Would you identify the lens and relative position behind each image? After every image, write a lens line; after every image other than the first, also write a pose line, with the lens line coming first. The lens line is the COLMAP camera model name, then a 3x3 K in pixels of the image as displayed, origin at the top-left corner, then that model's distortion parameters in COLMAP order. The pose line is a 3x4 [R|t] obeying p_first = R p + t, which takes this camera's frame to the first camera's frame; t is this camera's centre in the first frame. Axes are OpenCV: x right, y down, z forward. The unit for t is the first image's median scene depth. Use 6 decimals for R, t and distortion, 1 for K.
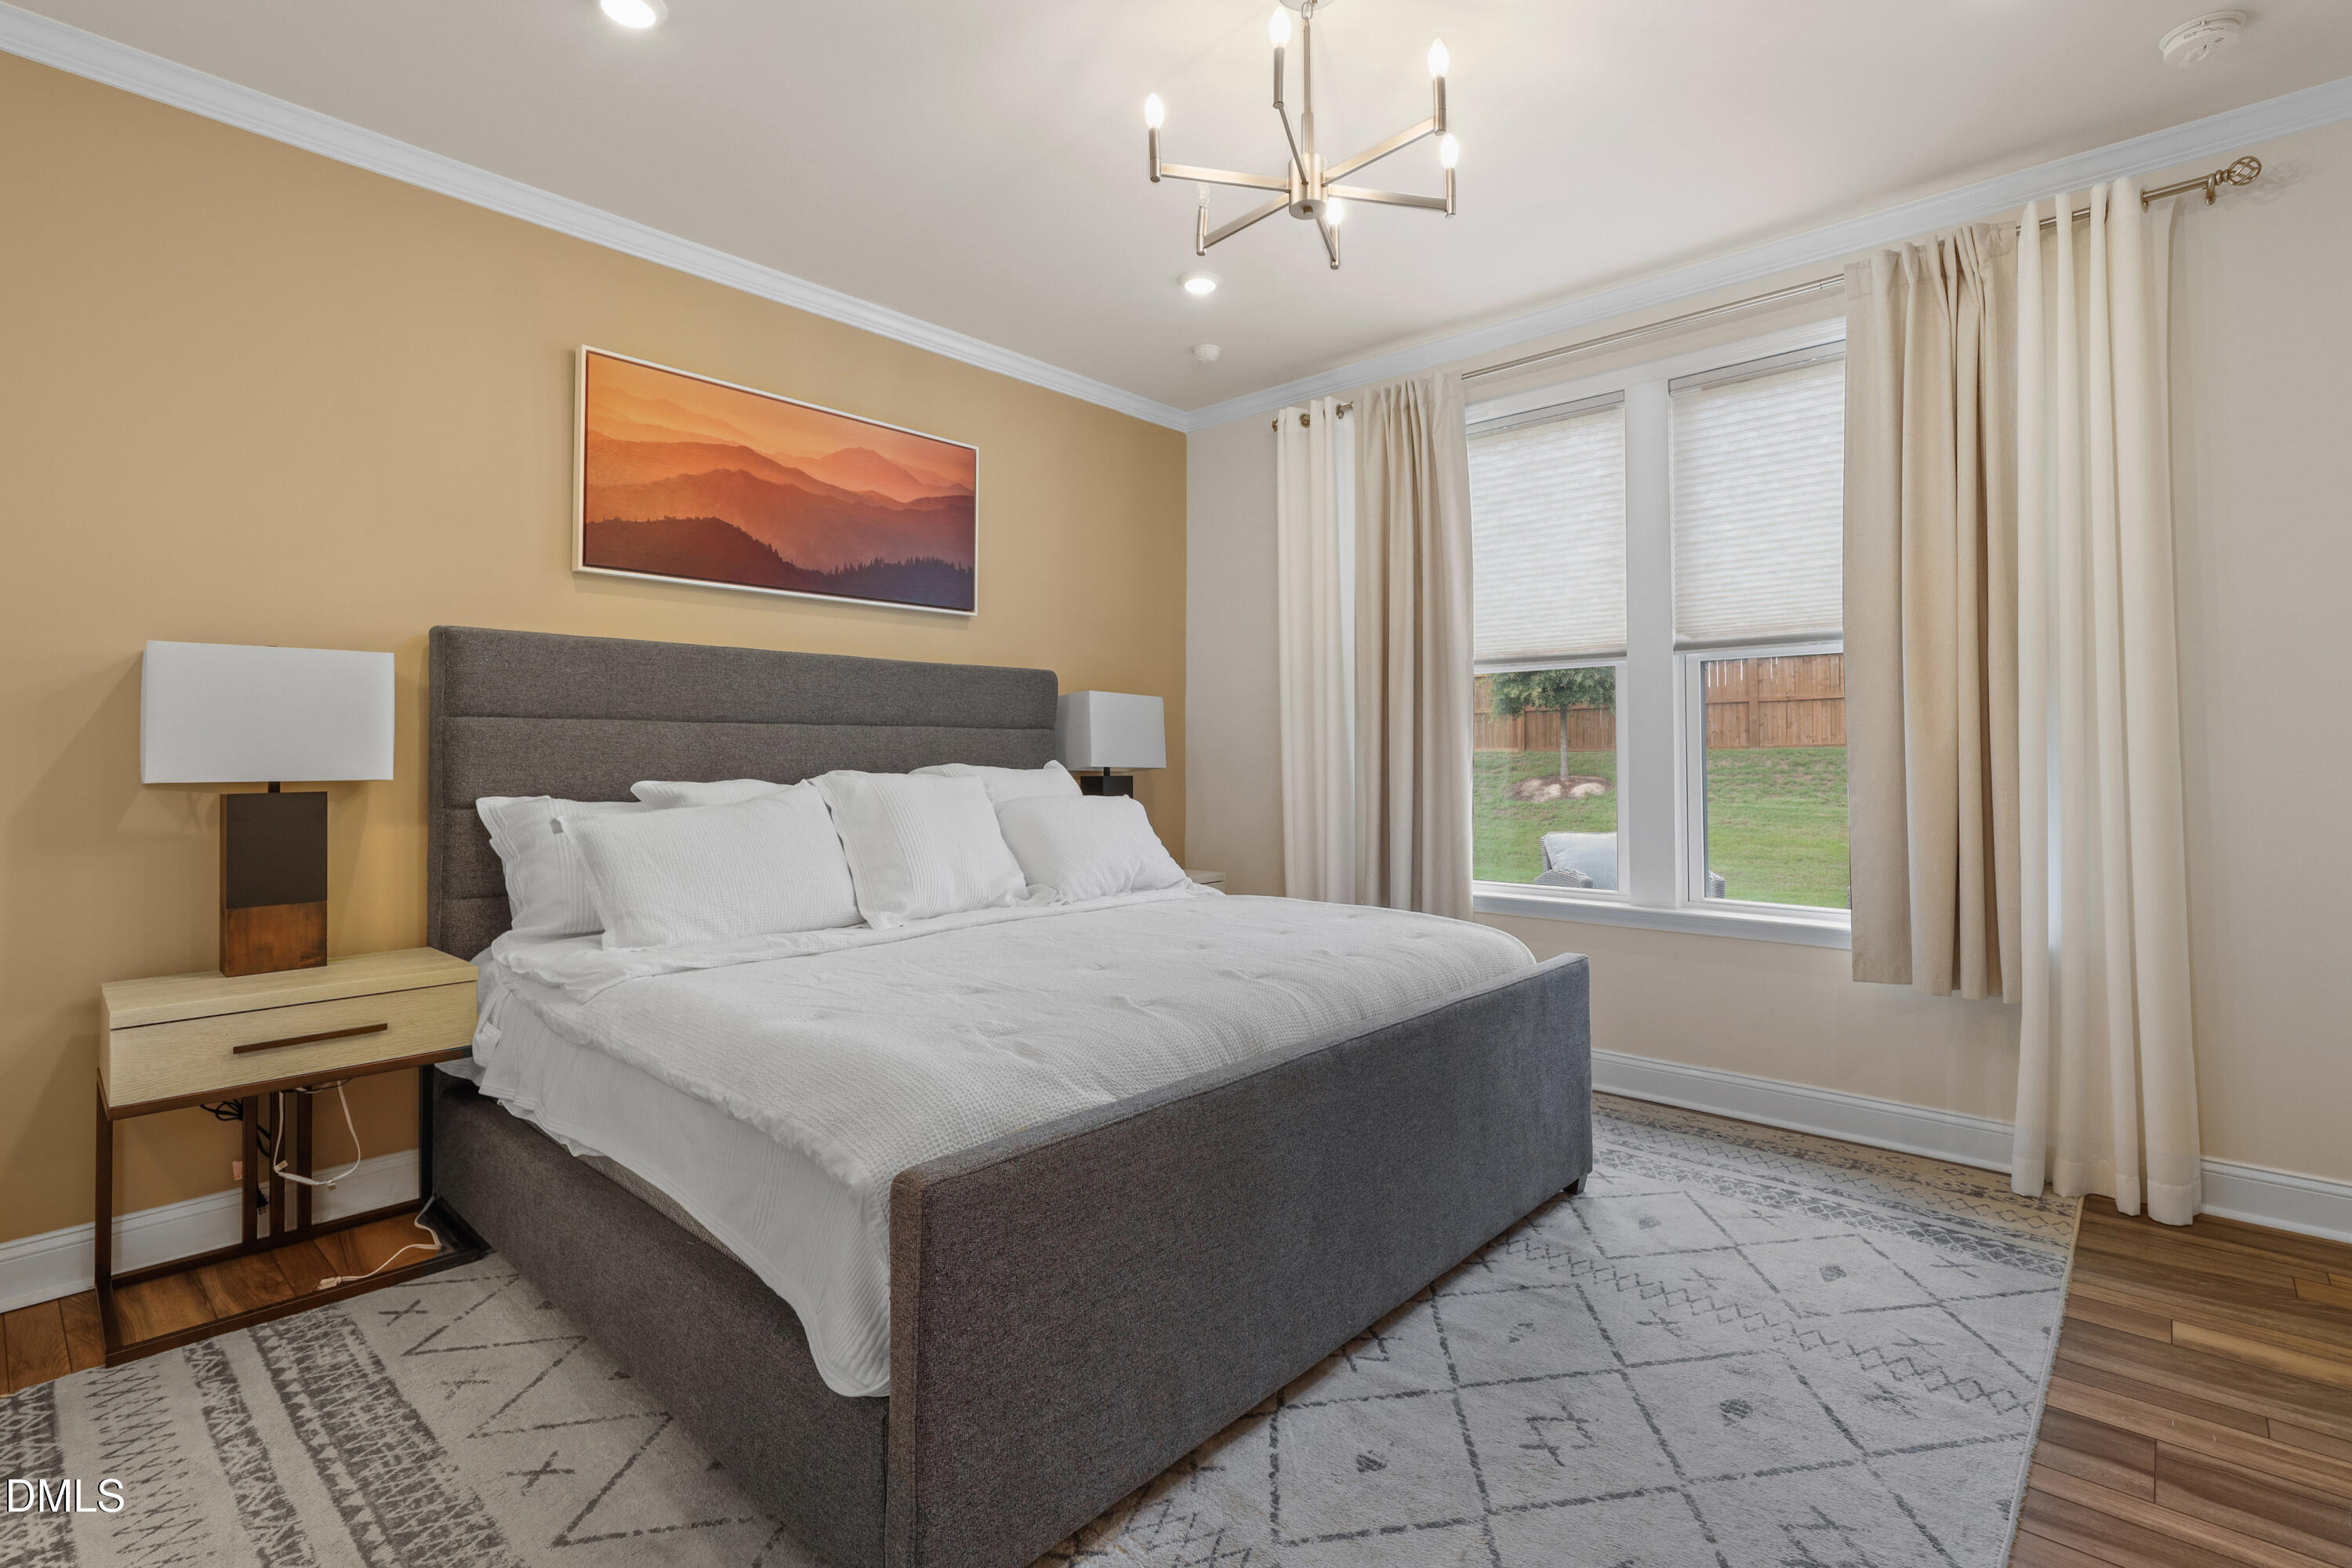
lens RADIAL K [[1105.7, 0, 1181.3], [0, 1105.7, 723.2], [0, 0, 1]] dist [-0.000333, 0.000107]
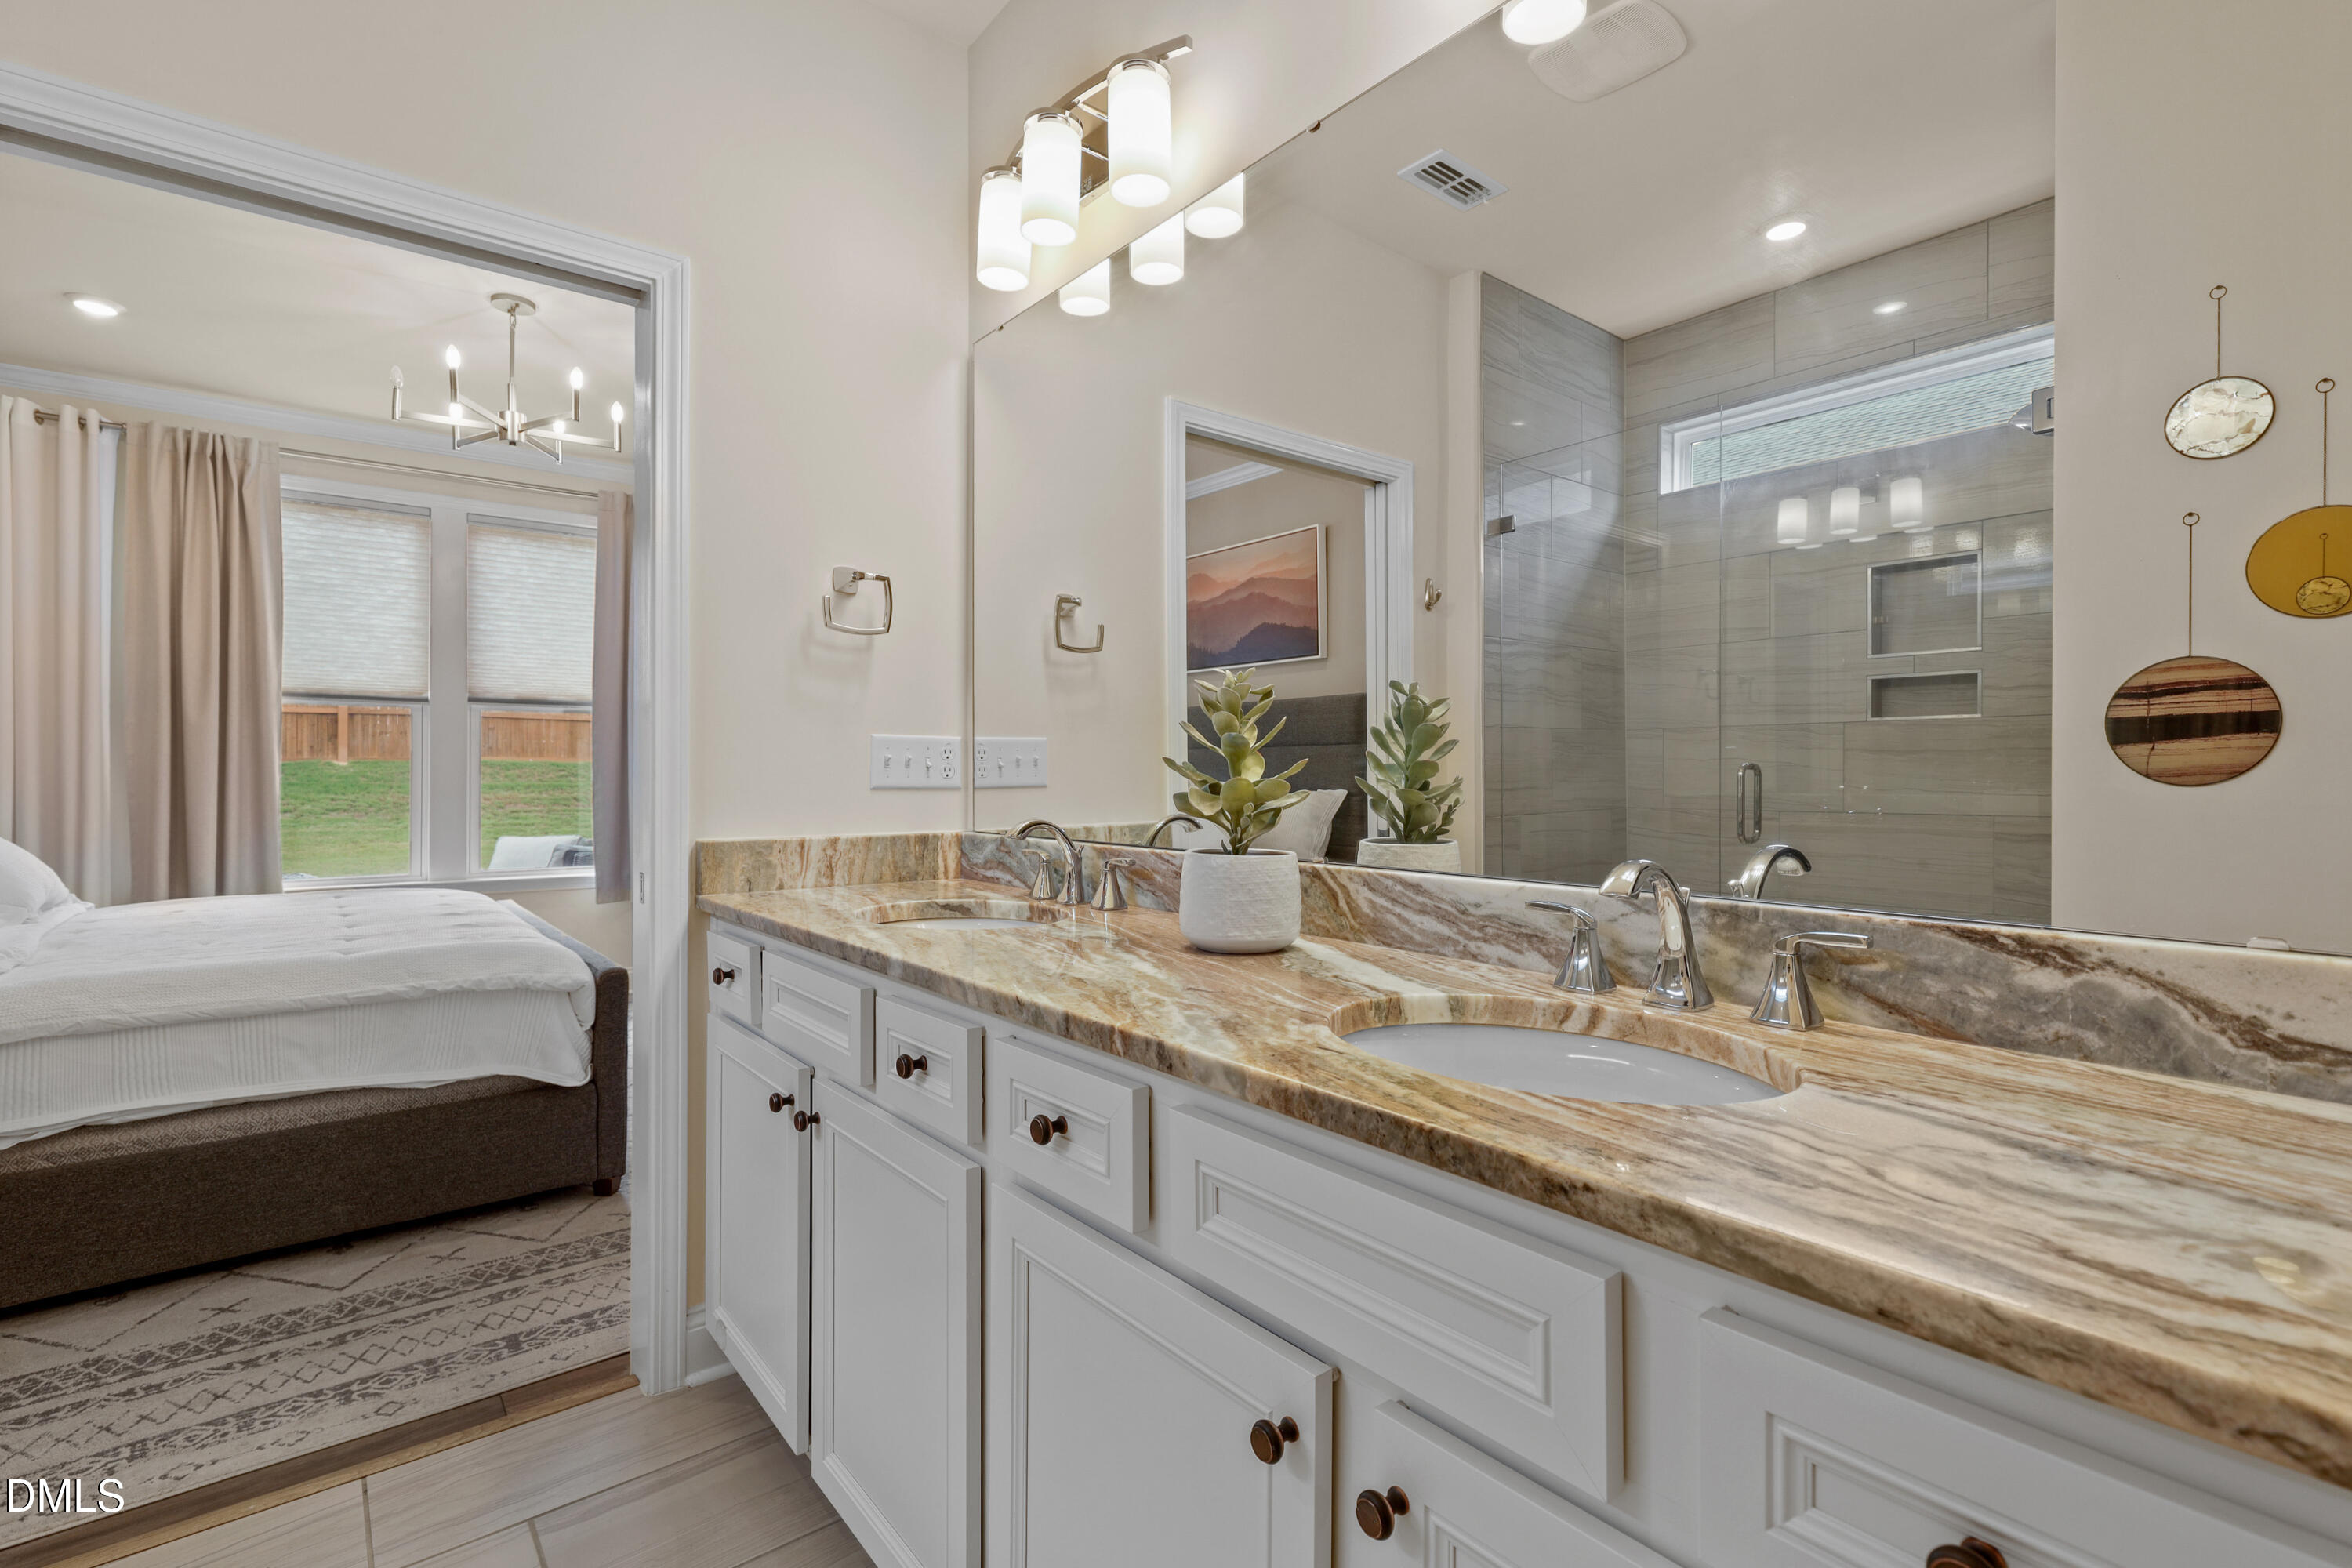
lens RADIAL K [[1068.8, 0, 1186.9], [0, 1068.8, 795.5], [0, 0, 1]] dist [-0.000733, 0.000034]
pose [[0.162852, -0.019354, 0.986461, -1.448510], [-0.030296, 0.999238, 0.024606, -0.010279], [-0.986185, -0.033893, 0.162142, -0.295504]]
